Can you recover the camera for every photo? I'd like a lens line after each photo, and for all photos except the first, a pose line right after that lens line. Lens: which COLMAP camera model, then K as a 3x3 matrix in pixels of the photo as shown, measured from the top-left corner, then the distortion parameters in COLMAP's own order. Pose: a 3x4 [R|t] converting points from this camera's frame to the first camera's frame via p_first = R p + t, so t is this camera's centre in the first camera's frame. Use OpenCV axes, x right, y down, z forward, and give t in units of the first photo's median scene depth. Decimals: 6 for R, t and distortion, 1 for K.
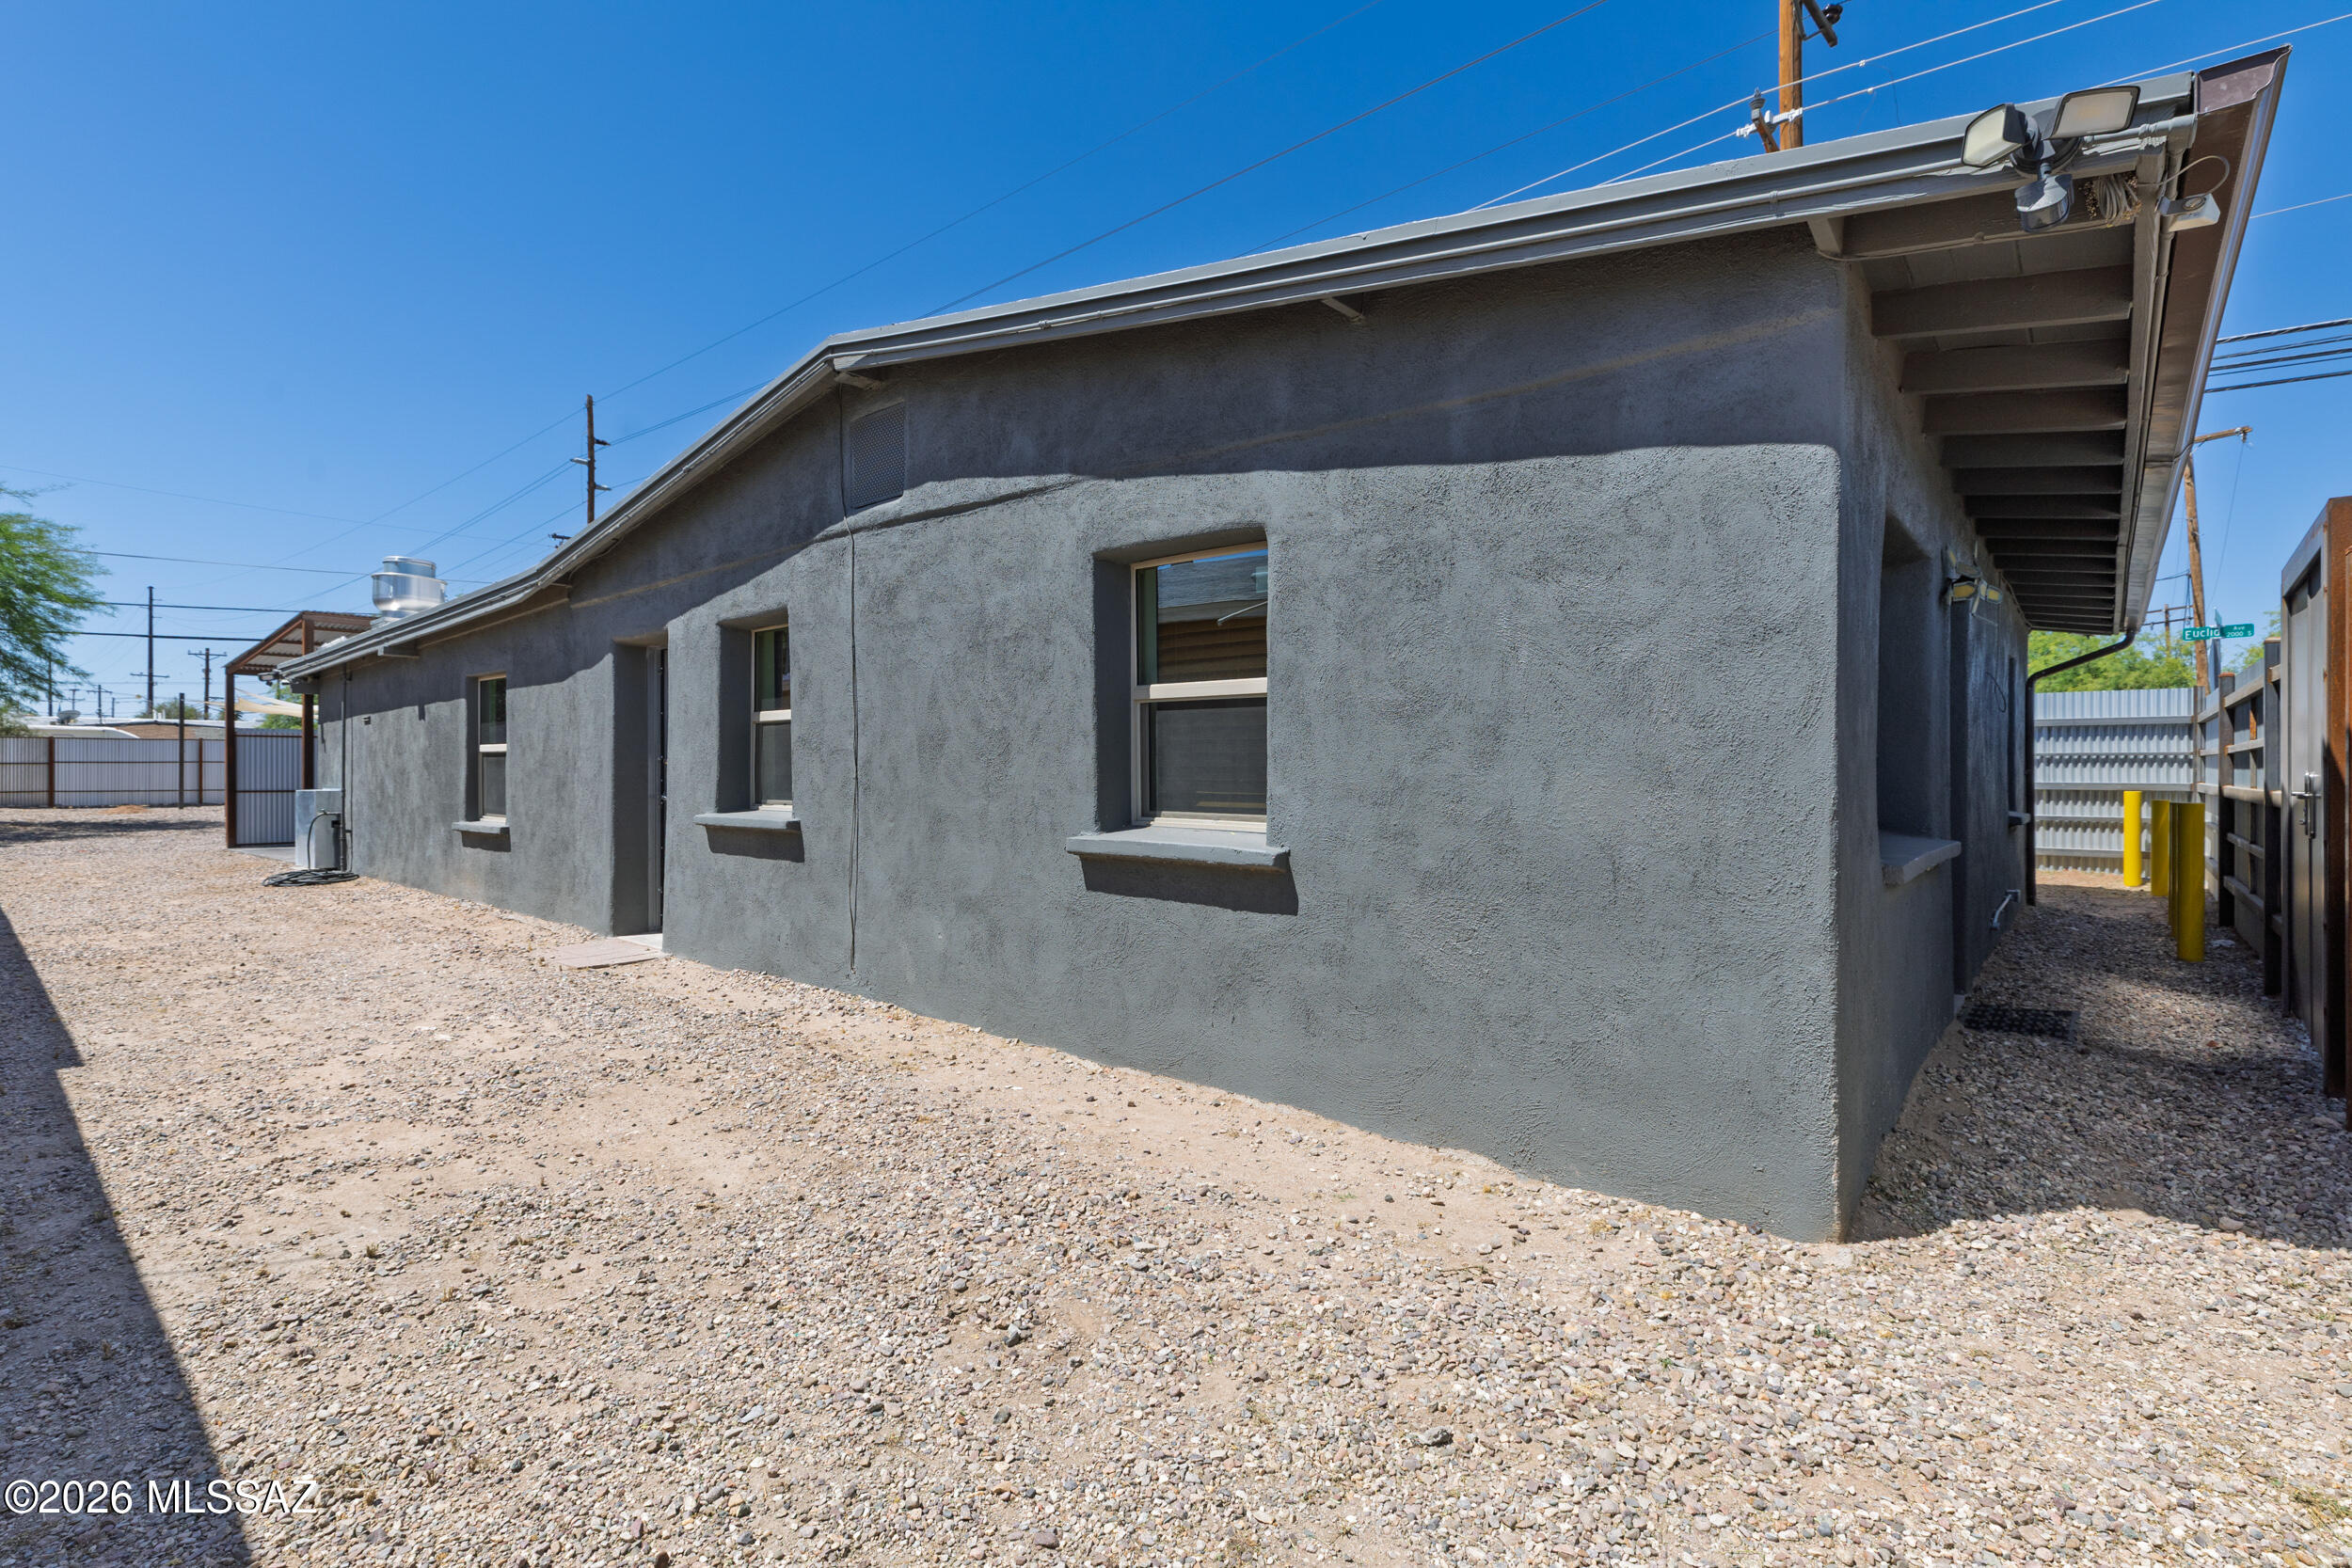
lens RADIAL K [[1093.0, 0, 1170.3], [0, 1093.0, 773.9], [0, 0, 1]] dist [-0.000344, -0.000509]
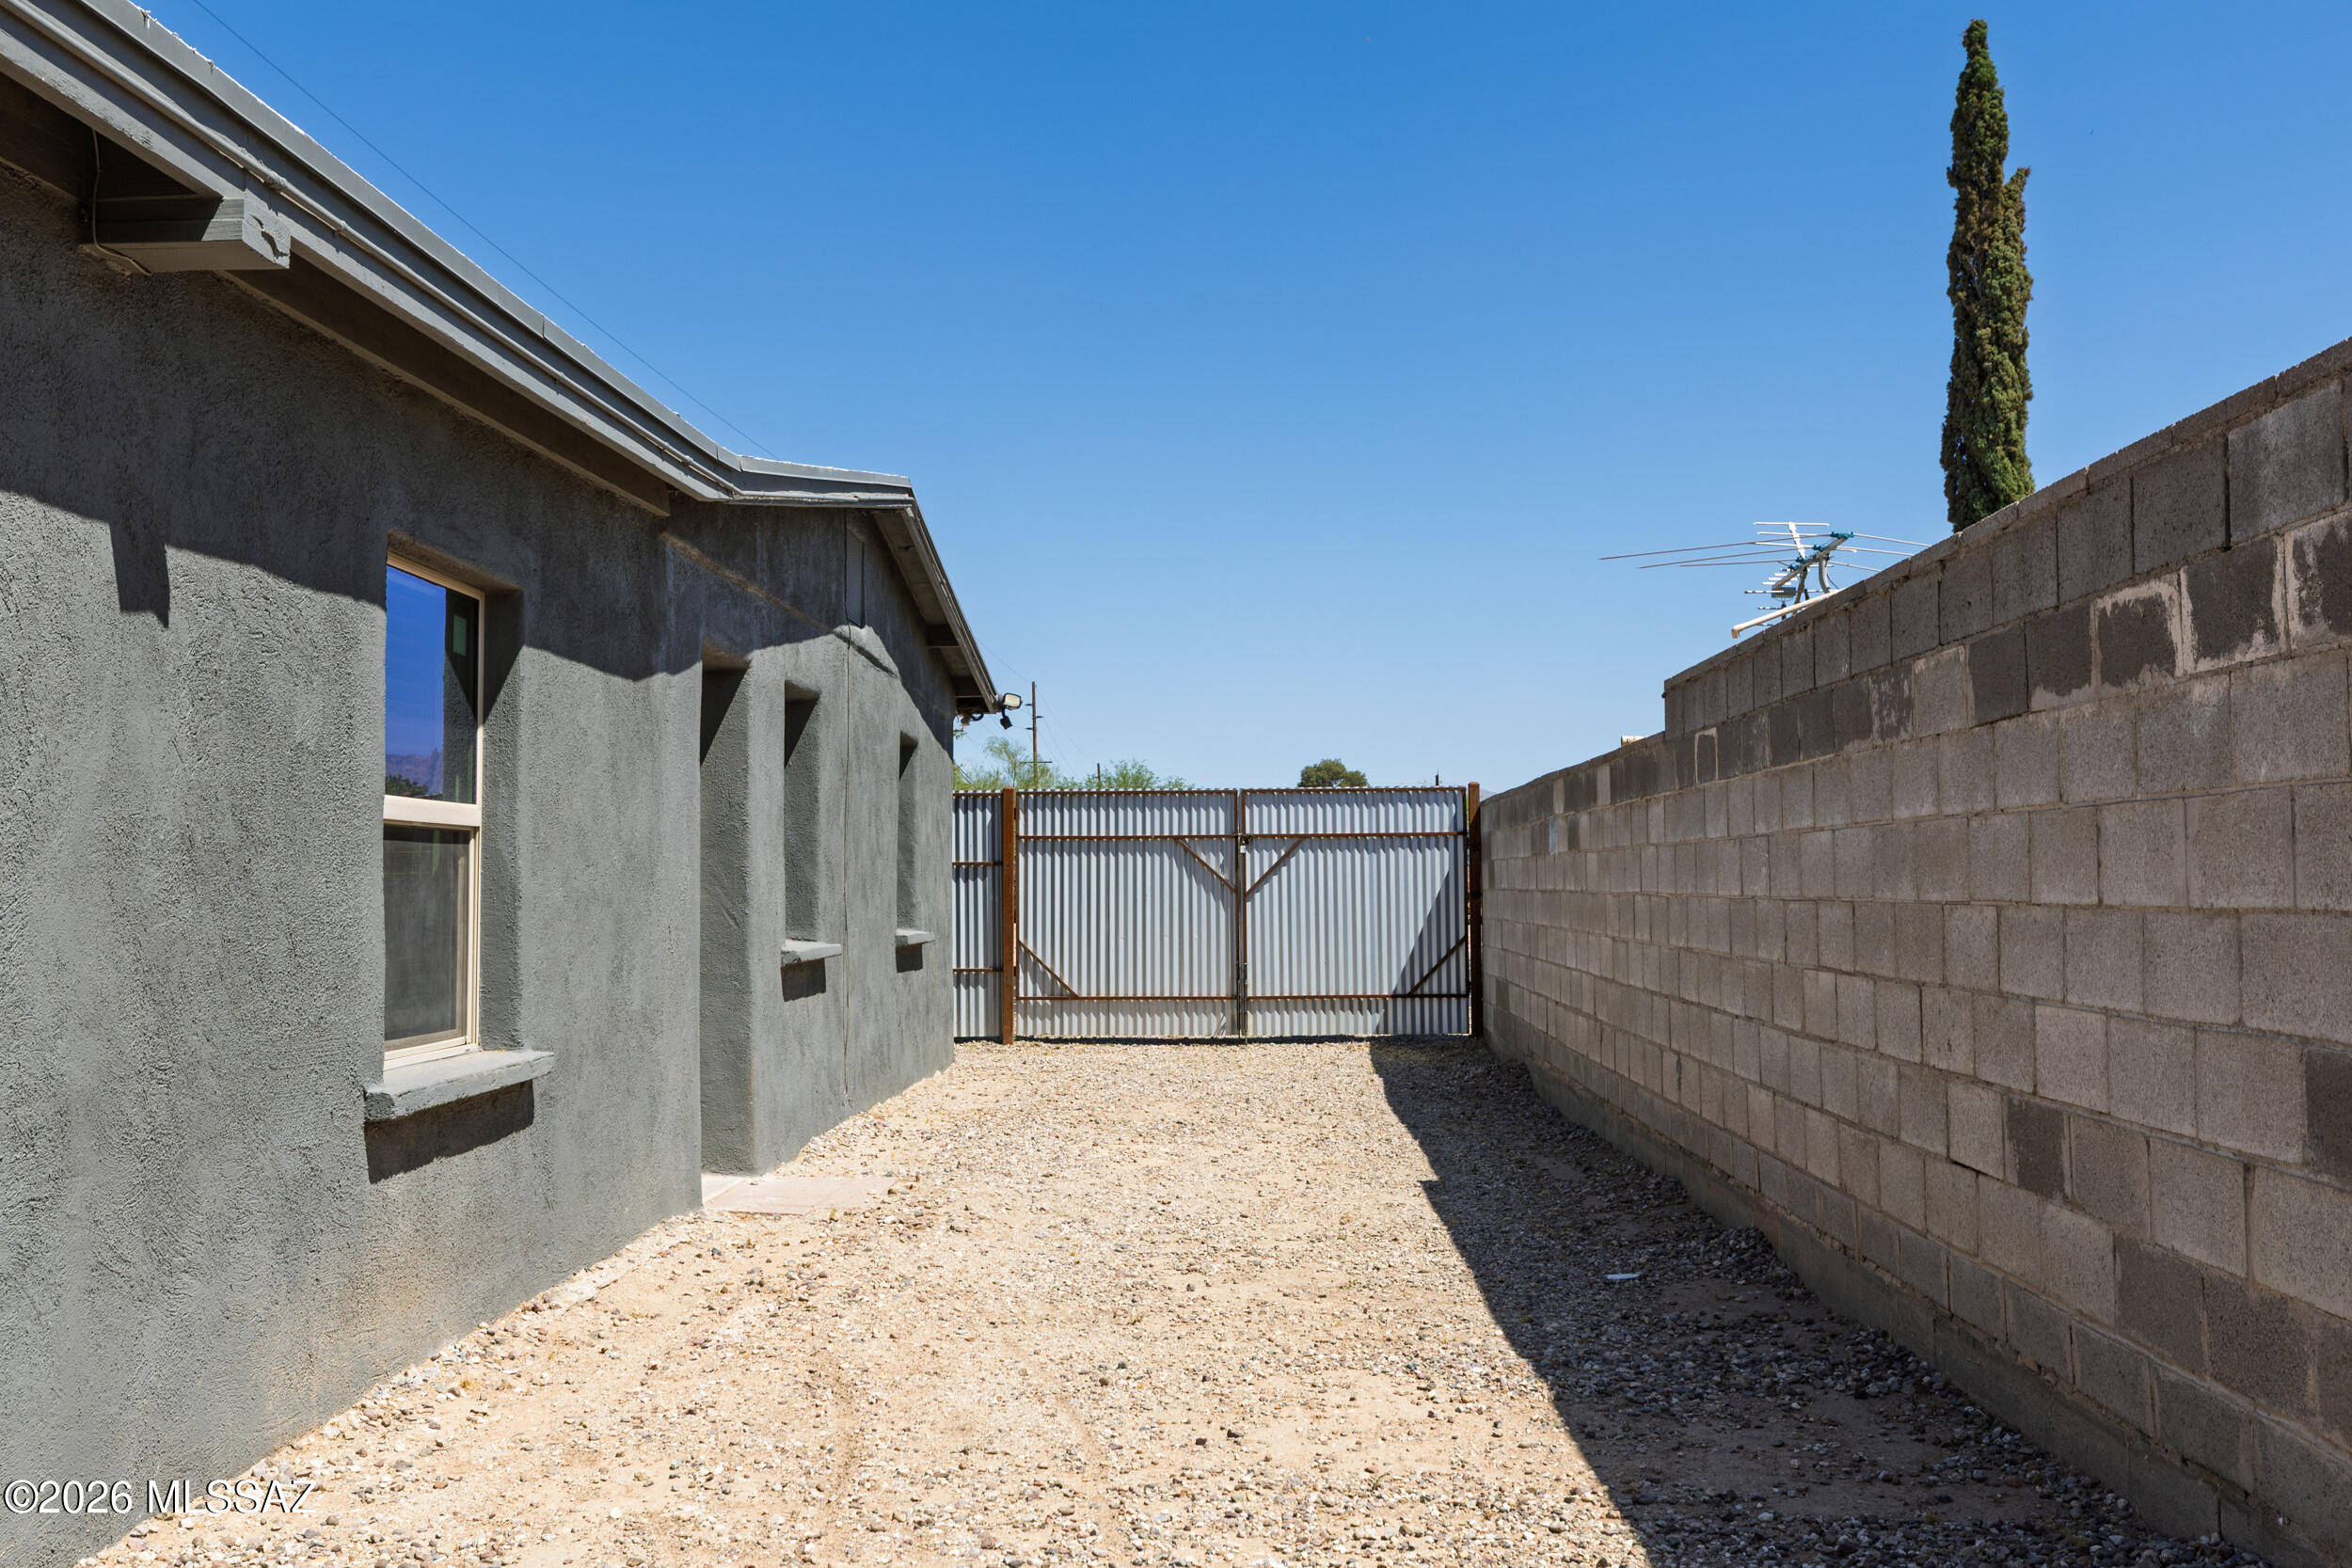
lens RADIAL K [[2323.3, 0, 1177.0], [0, 2323.3, 779.5], [0, 0, 1]] dist [-0.014369, 0.000000]
pose [[-0.640389, 0.040039, 0.767007, -0.736326], [0.009475, 0.998976, -0.044238, -0.001156], [-0.767993, -0.021062, -0.640112, 0.748958]]
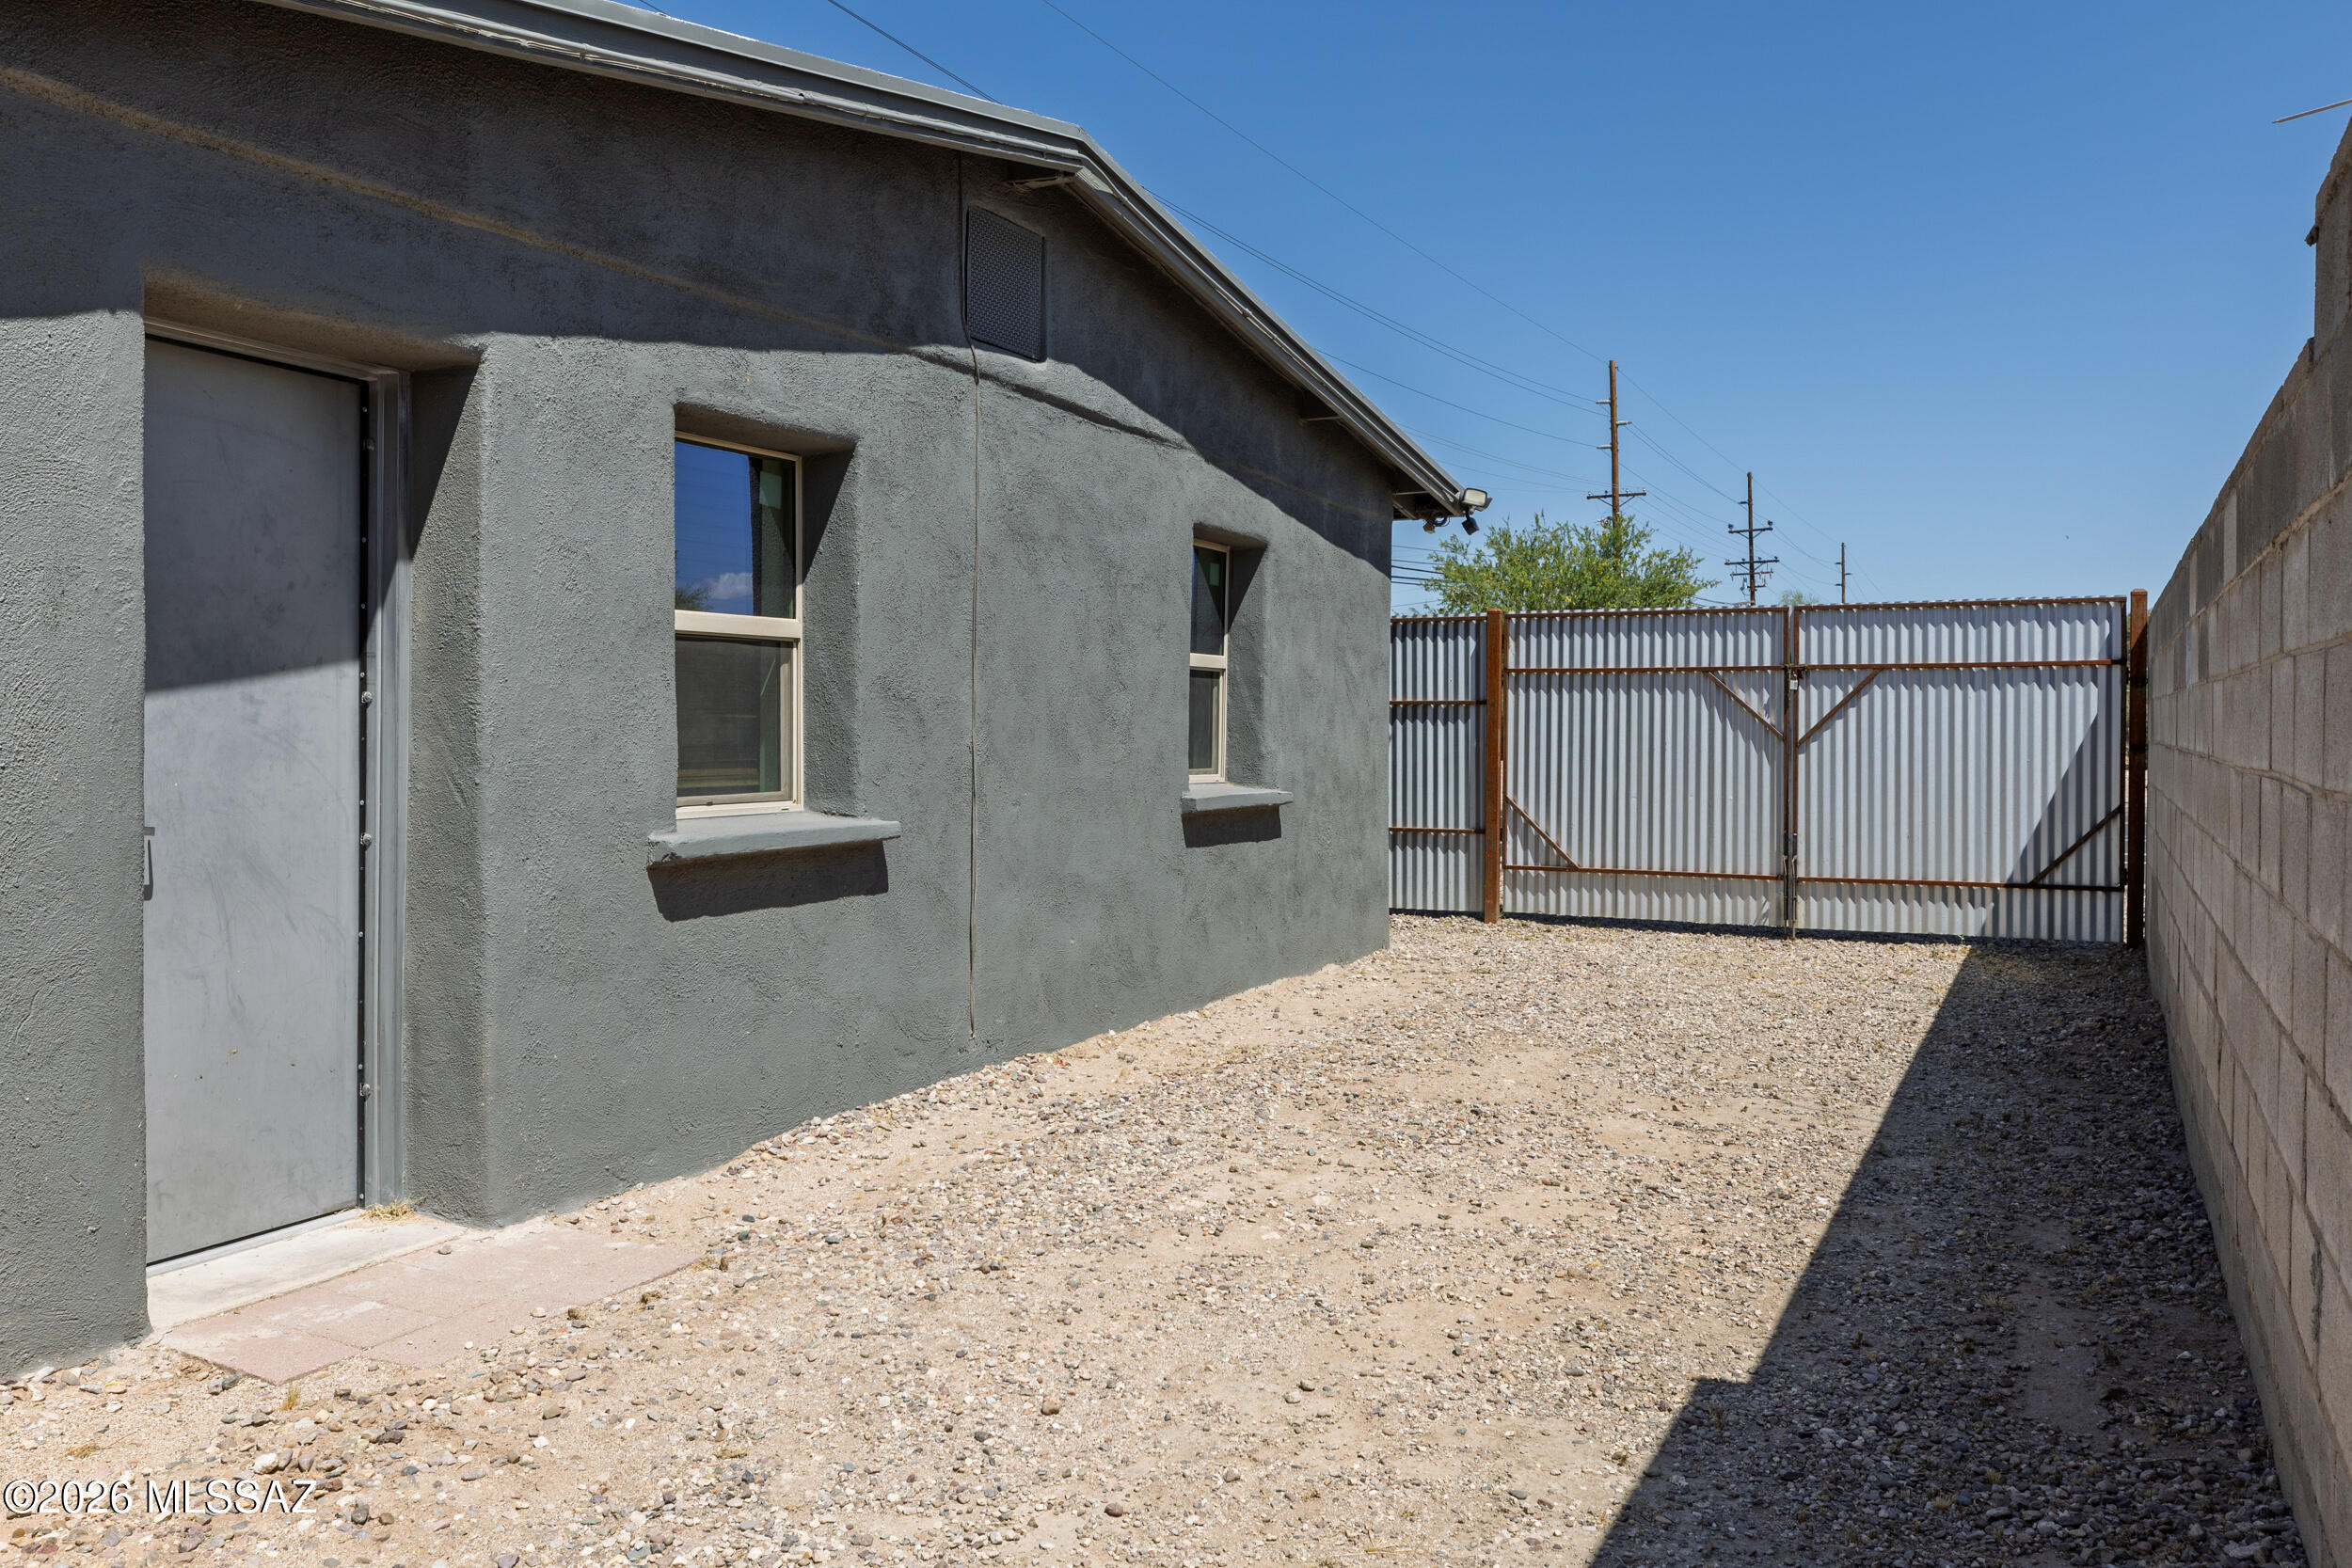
lens RADIAL K [[1803.4, 0, 1170.0], [0, 1803.4, 774.3], [0, 0, 1]] dist [-0.002769, 0.000373]
pose [[-0.251263, -0.026997, 0.967542, -0.493416], [0.002107, 0.999593, 0.028438, -0.003107], [-0.967917, 0.009184, -0.251104, 0.413324]]
